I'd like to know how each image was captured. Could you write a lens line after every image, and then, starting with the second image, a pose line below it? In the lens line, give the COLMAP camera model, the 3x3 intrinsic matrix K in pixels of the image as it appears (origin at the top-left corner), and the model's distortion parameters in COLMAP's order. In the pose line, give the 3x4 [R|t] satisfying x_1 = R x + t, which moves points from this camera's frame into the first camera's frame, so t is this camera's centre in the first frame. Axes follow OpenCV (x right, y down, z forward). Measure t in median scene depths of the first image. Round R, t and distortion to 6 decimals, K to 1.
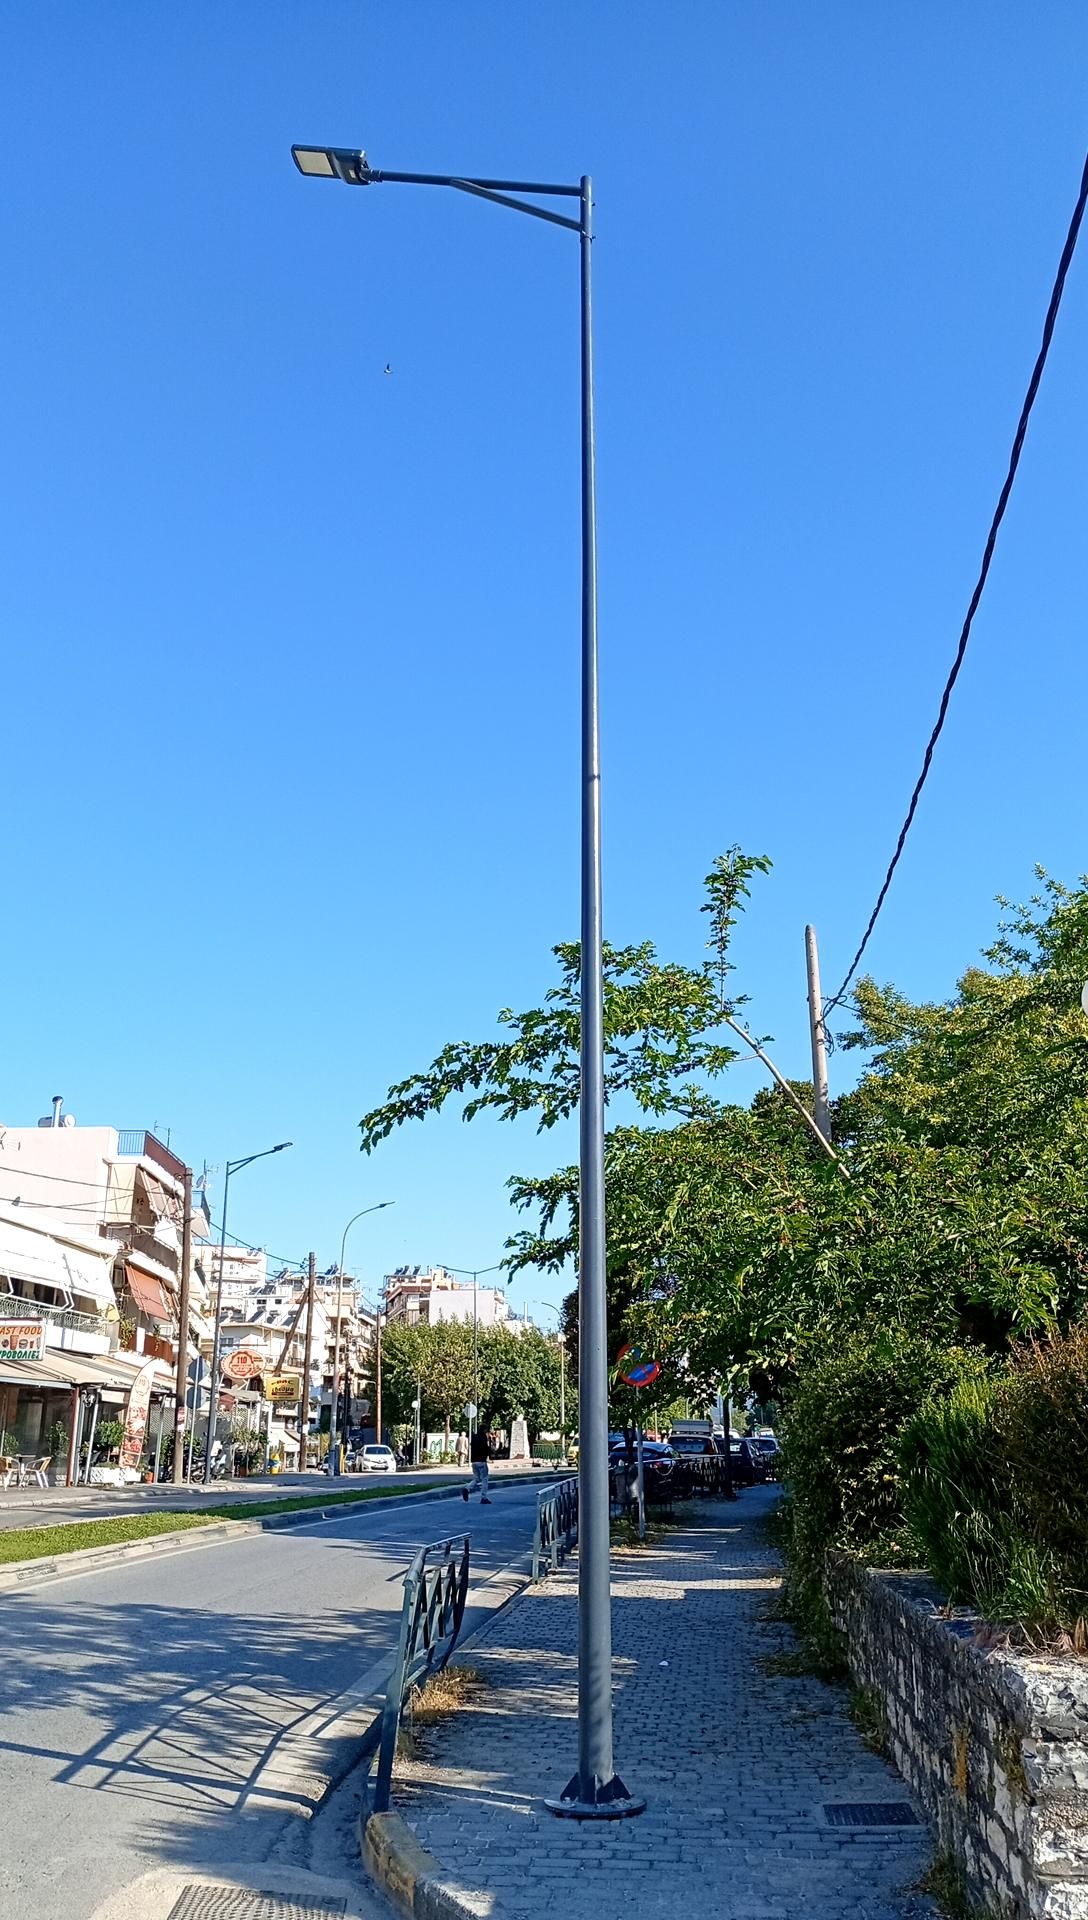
lens RADIAL K [[1464.3, 0, 544.0], [0, 1464.3, 960.0], [0, 0, 1]] dist [0.066701, -0.002224]
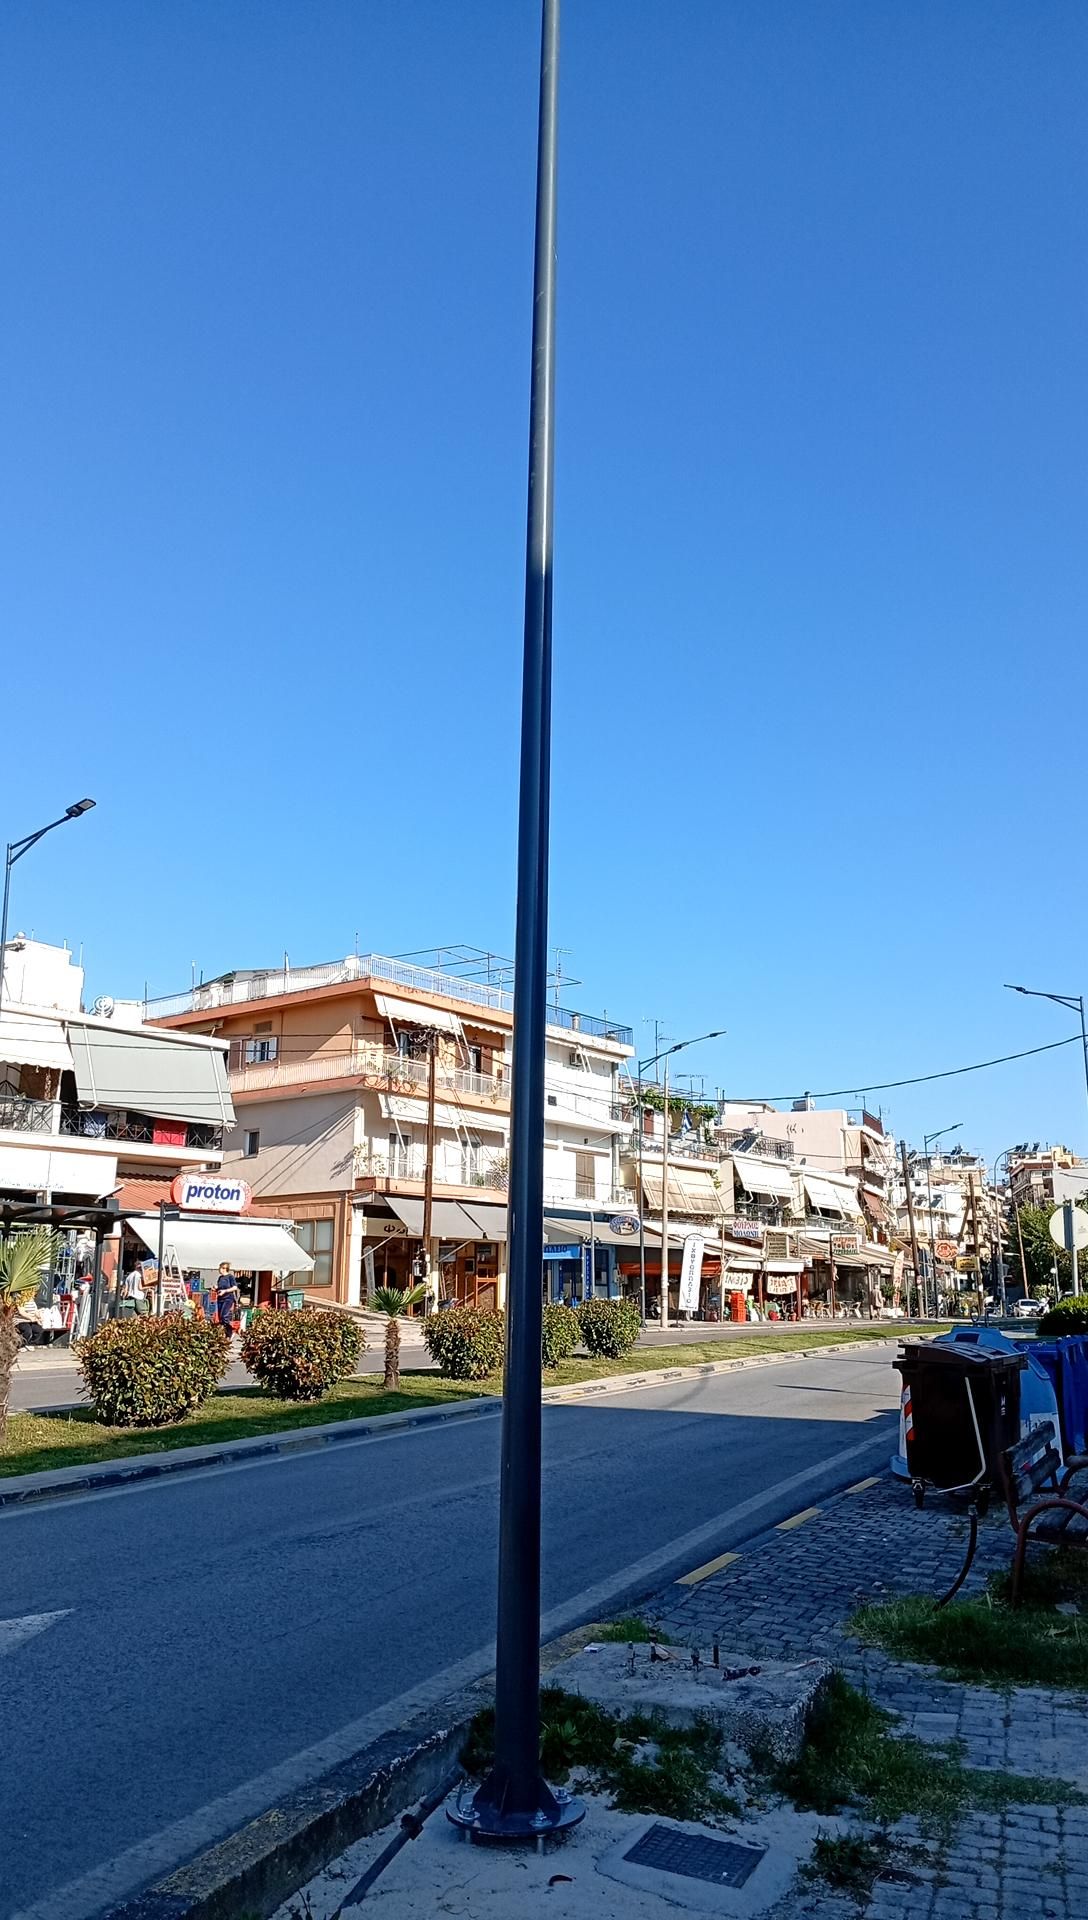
lens RADIAL K [[1464.3, 0, 544.0], [0, 1464.3, 960.0], [0, 0, 1]] dist [0.066701, -0.002224]
pose [[0.919615, -0.090679, -0.382212, 0.038294], [0.124317, 0.990164, 0.064197, -0.176548], [0.372631, -0.106552, 0.921842, -0.552568]]
